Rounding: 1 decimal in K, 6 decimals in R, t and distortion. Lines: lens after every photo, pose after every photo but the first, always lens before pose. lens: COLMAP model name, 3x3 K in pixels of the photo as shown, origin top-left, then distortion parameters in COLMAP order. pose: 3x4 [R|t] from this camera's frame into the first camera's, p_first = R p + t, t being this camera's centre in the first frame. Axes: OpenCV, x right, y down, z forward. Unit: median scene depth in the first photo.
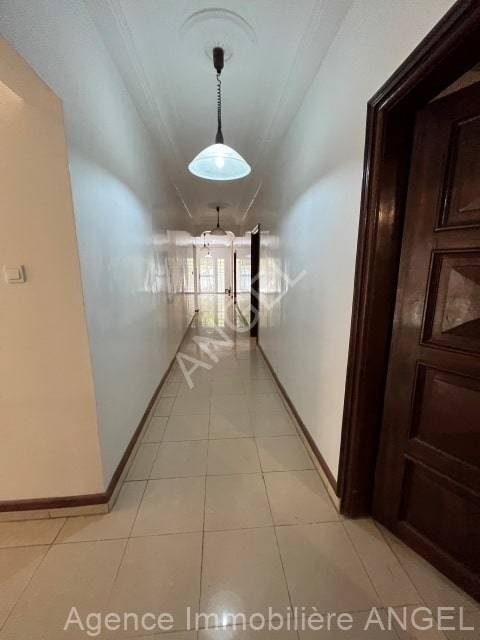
lens RADIAL K [[258.8, 0, 241.4], [0, 258.8, 319.6], [0, 0, 1]] dist [-0.002498, -0.000123]
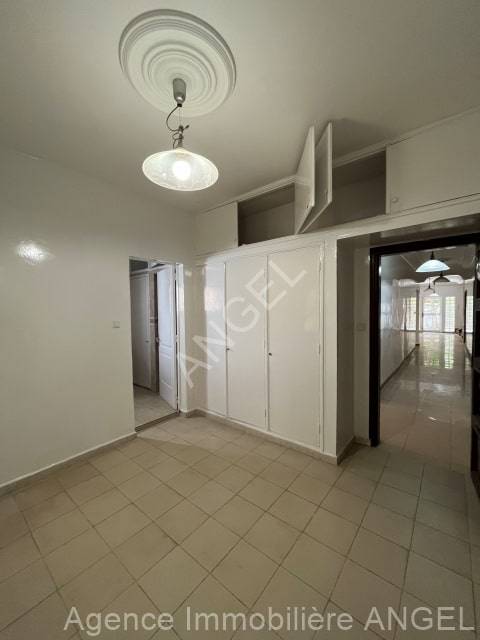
lens RADIAL K [[258.8, 0, 242.9], [0, 258.8, 319.9], [0, 0, 1]] dist [-0.002498, -0.000123]
pose [[0.719449, 0.014857, -0.694386, 0.035458], [-0.112421, 0.989078, -0.095317, 0.027973], [0.685386, 0.146640, 0.713262, -0.200575]]
